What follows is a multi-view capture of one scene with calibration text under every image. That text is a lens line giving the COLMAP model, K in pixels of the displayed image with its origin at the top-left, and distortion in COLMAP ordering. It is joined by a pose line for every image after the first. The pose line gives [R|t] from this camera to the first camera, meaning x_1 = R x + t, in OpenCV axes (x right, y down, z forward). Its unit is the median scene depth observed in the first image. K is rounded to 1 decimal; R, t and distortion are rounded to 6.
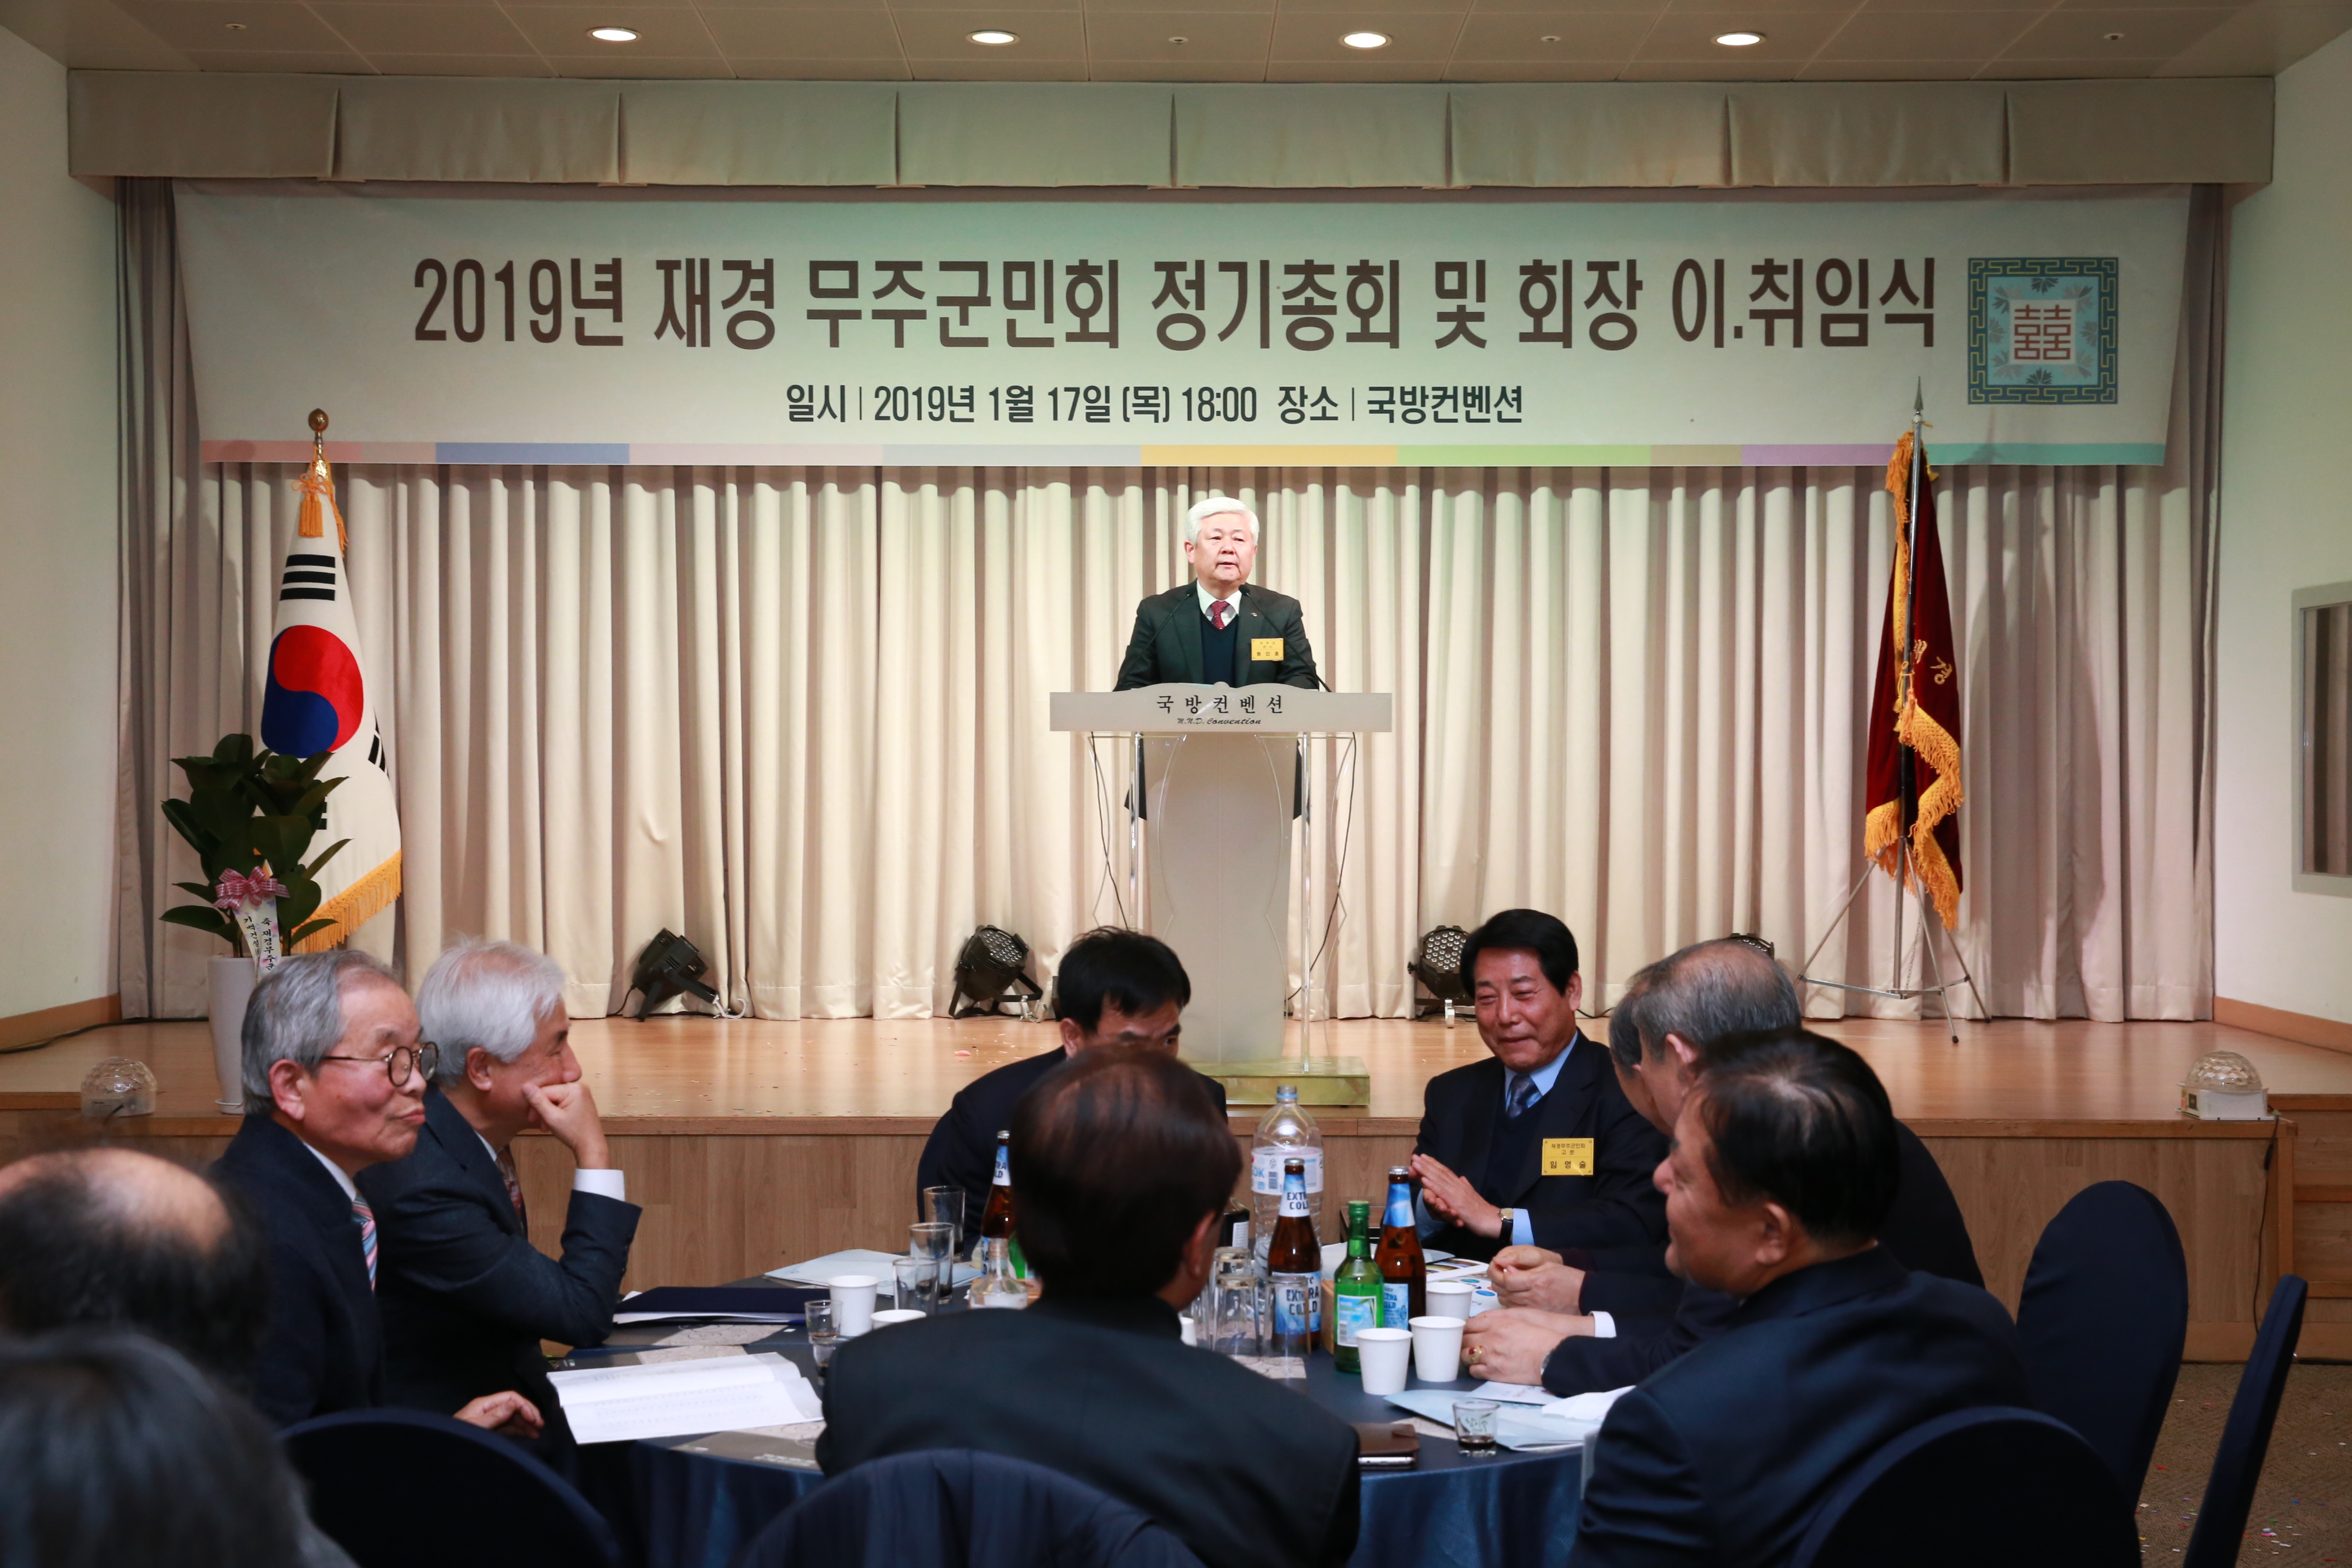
lens RADIAL K [[2791.3, 0, 1180.3], [0, 2791.3, 789.4], [0, 0, 1]] dist [0.031714, 0.201128]
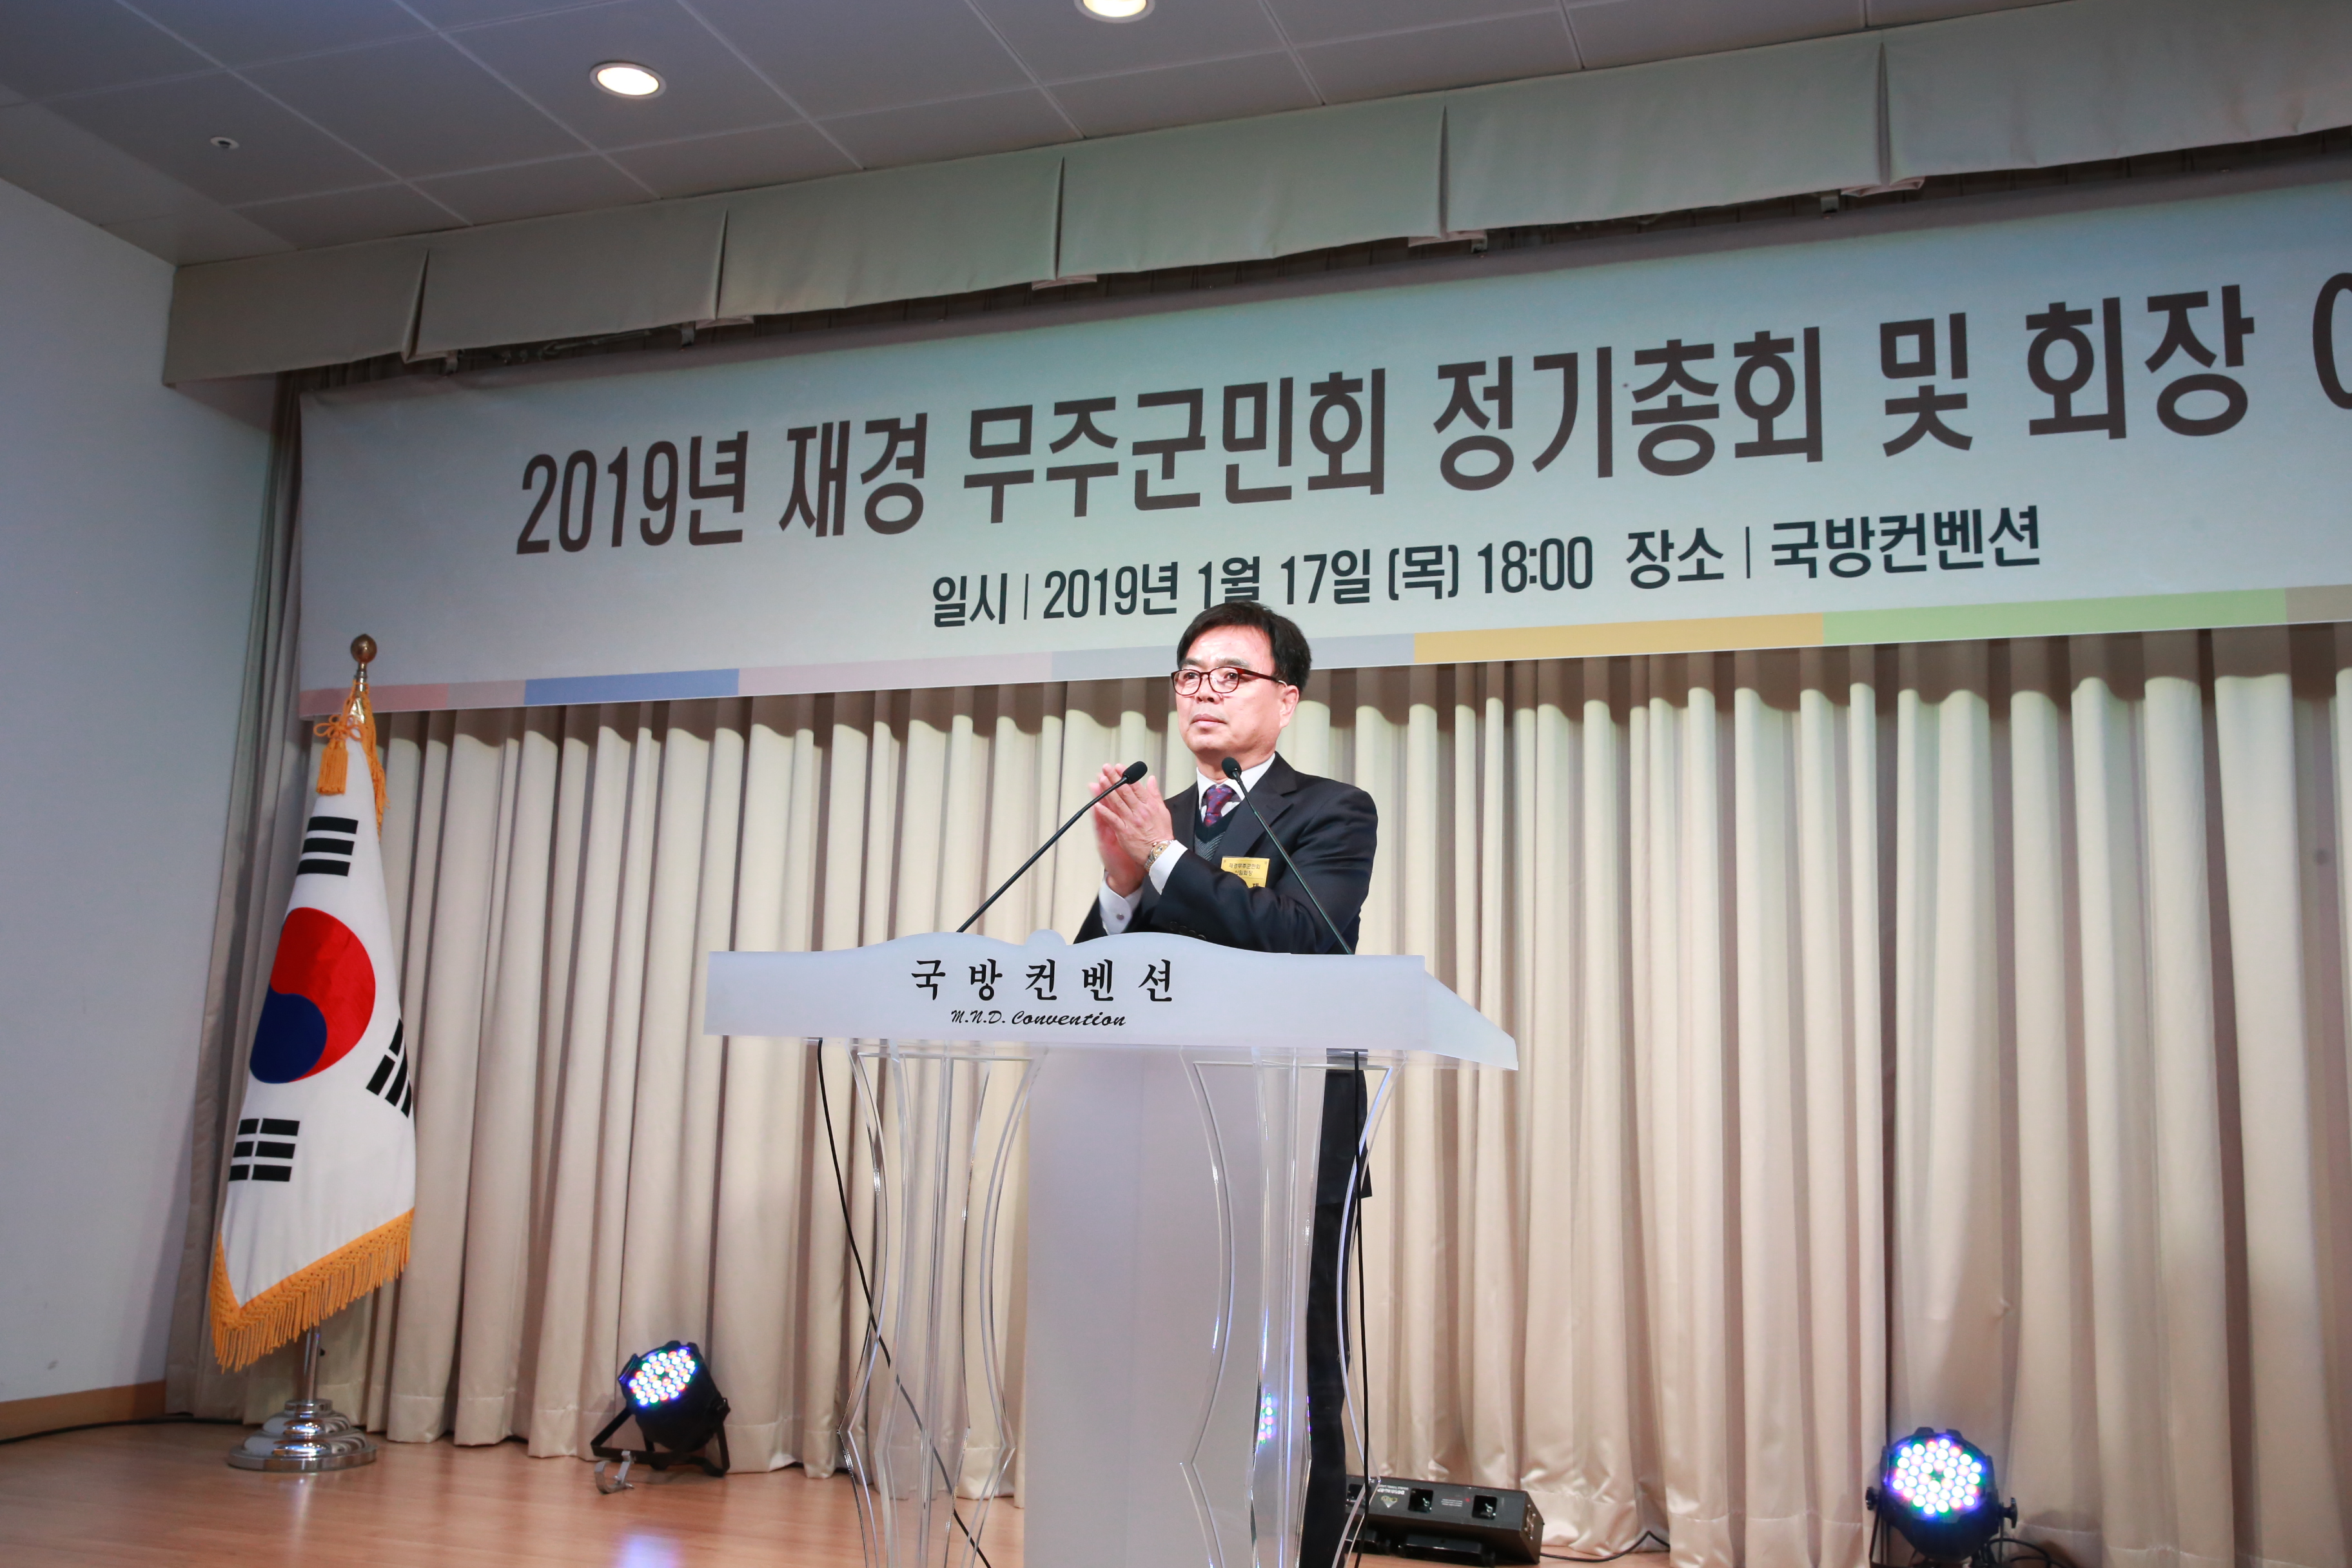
lens RADIAL K [[2073.9, 0, 1181.1], [0, 2073.9, 780.9], [0, 0, 1]] dist [-0.059594, 0.123641]
pose [[0.936952, -0.027596, -0.348366, 0.102423], [-0.034259, 0.984821, -0.170157, -0.005120], [0.347774, 0.171363, 0.921785, 0.540846]]
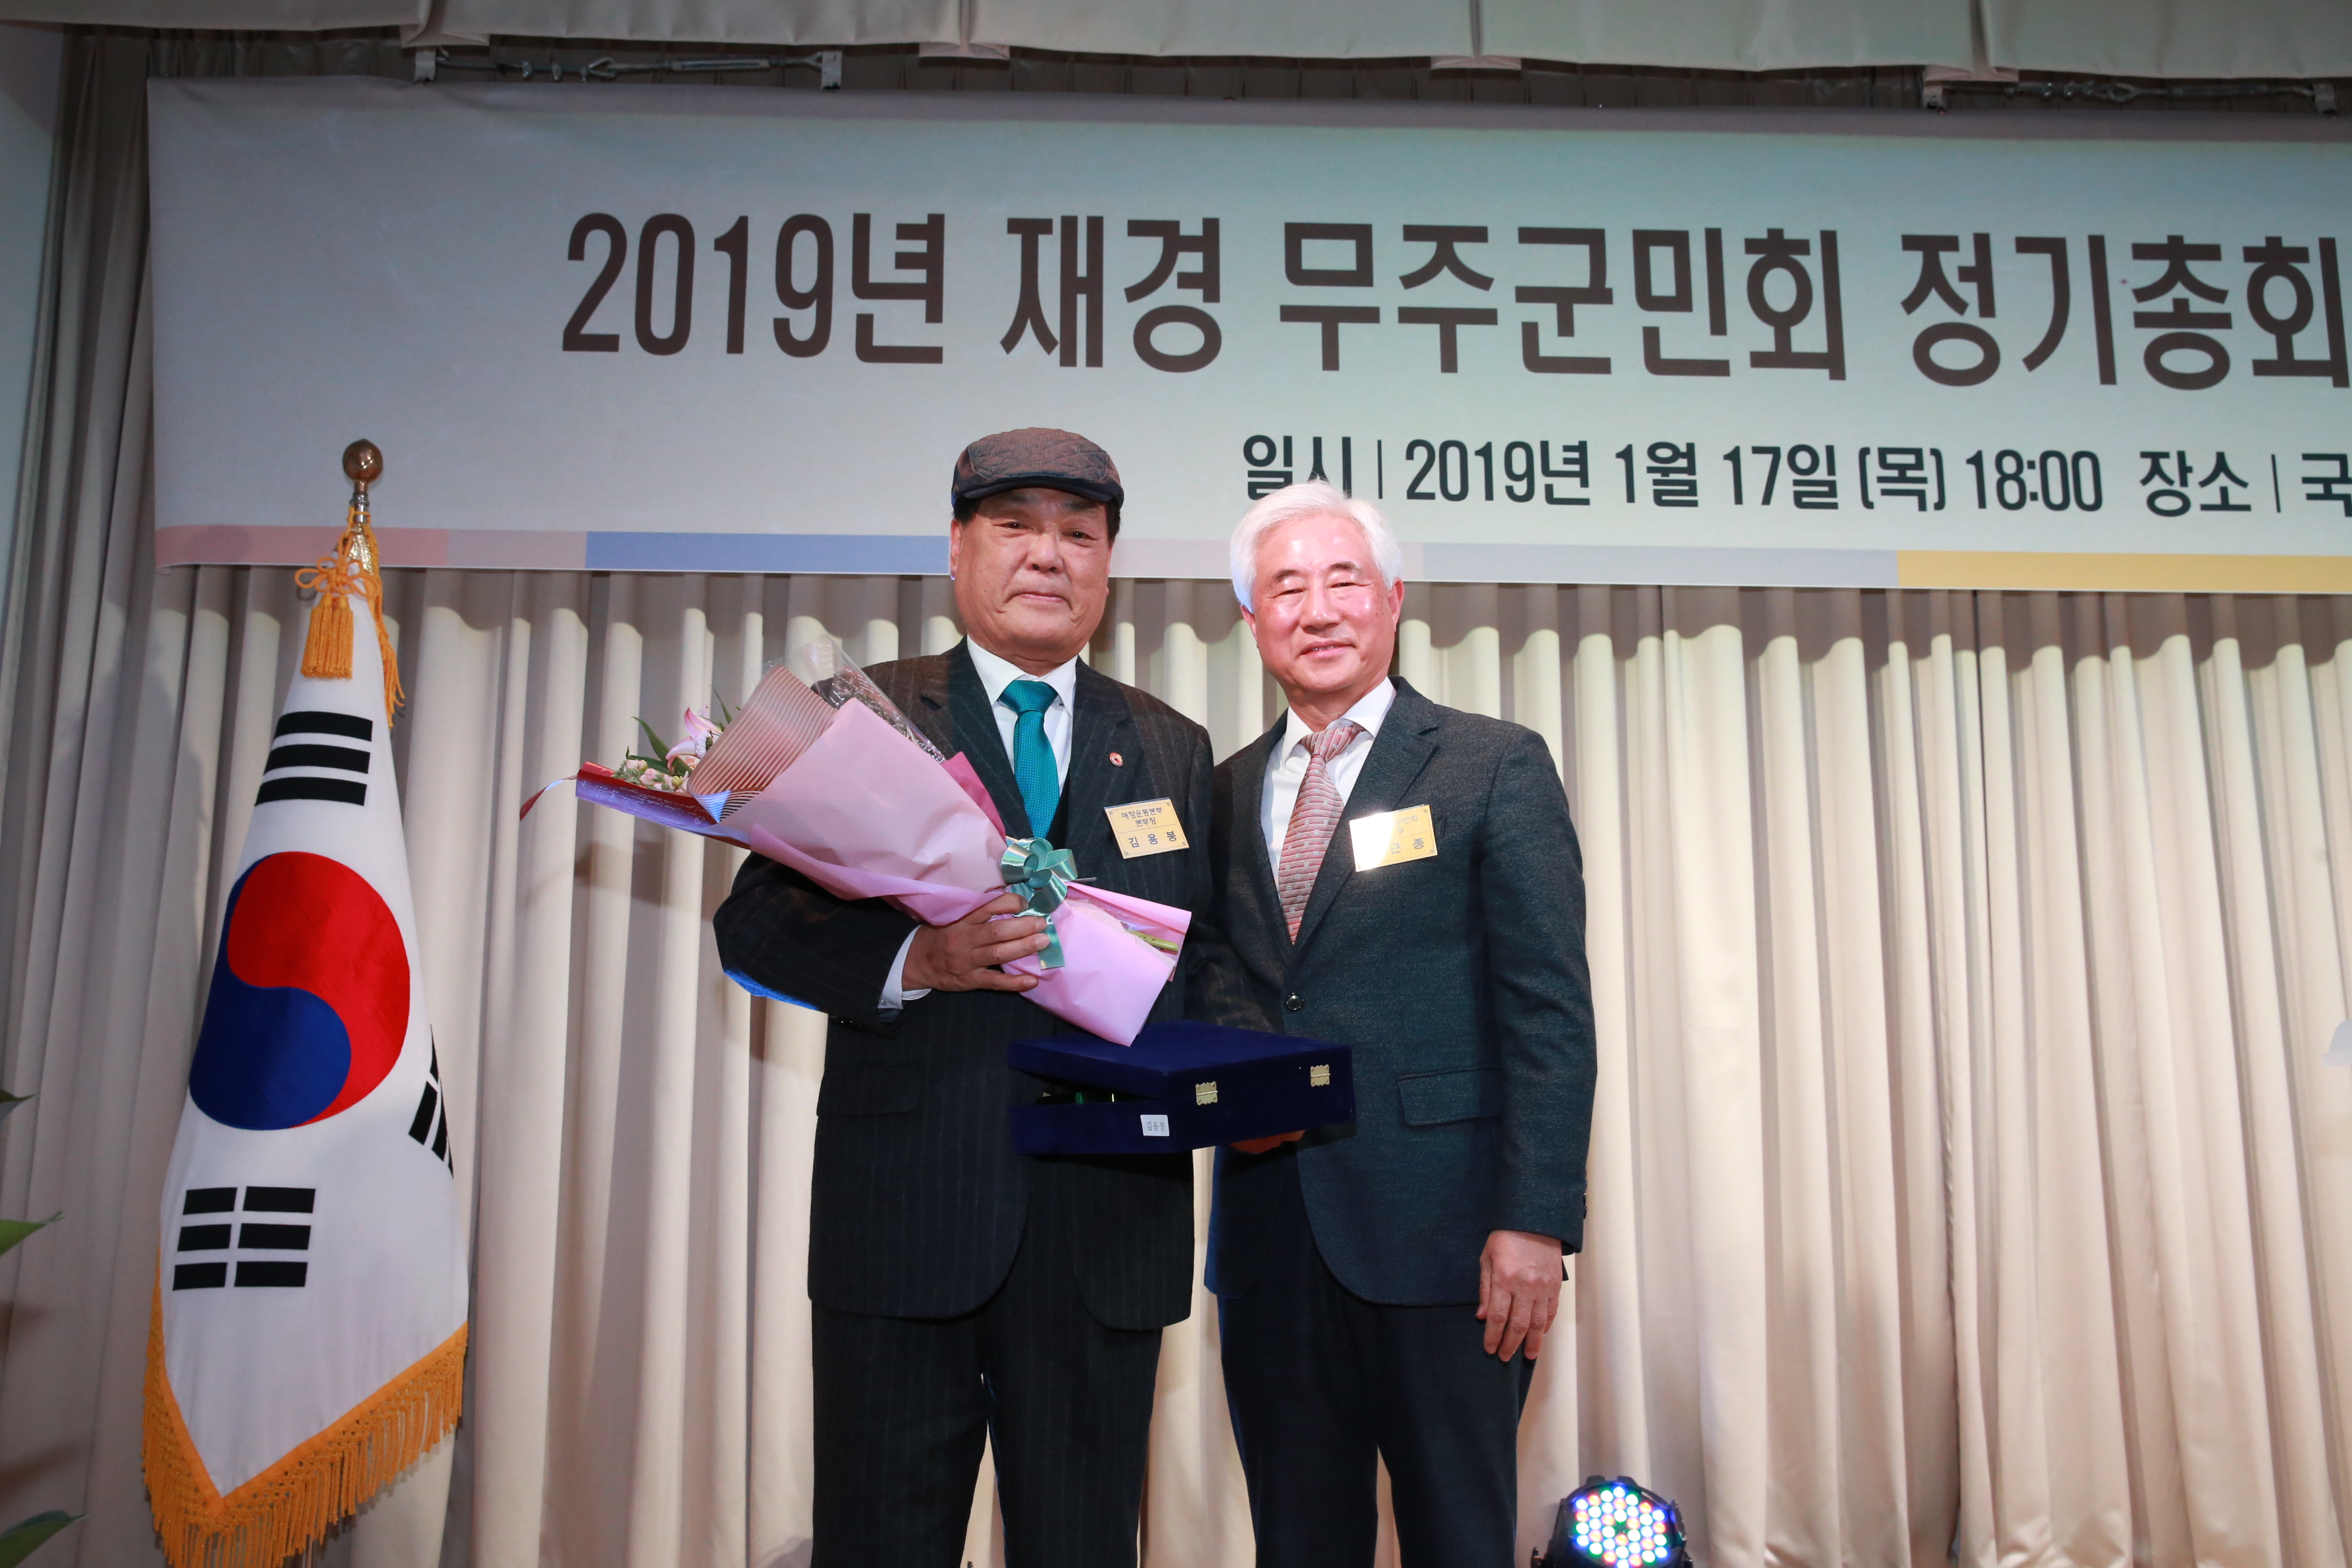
lens RADIAL K [[2073.9, 0, 1181.1], [0, 2073.9, 780.9], [0, 0, 1]] dist [-0.059594, 0.123641]
pose [[0.999671, 0.008328, 0.024260, -0.161862], [-0.003652, 0.982396, -0.186776, -0.004511], [-0.025389, 0.186626, 0.982103, 0.620424]]
